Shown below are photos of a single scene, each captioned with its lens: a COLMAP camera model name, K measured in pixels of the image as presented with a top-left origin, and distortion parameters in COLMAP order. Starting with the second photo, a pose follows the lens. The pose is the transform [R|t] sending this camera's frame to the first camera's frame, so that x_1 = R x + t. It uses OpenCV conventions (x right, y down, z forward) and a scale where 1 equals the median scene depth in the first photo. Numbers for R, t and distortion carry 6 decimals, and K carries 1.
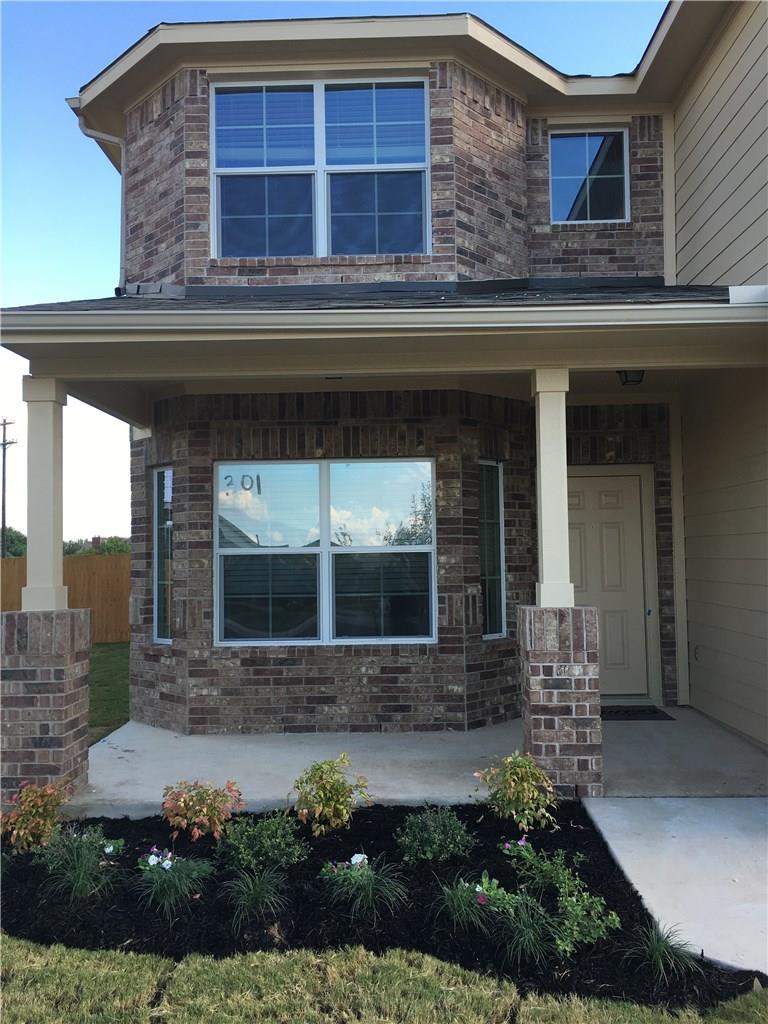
lens RADIAL K [[880.1, 0, 382.3], [0, 880.1, 515.3], [0, 0, 1]] dist [0.058167, -0.014999]
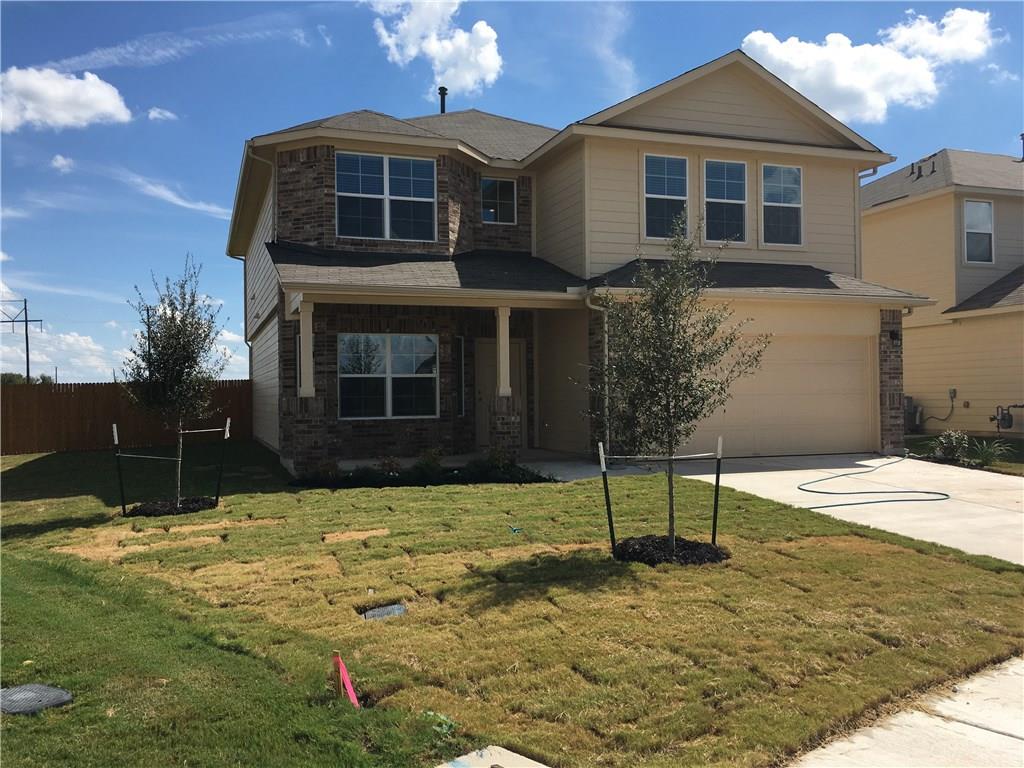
lens RADIAL K [[880.1, 0, 512.9], [0, 880.1, 390.0], [0, 0, 1]] dist [0.058167, -0.014999]
pose [[0.934781, 0.006129, 0.355172, -0.545694], [-0.019885, 0.999186, 0.035094, -0.007126], [-0.354668, -0.039868, 0.934142, -1.127209]]
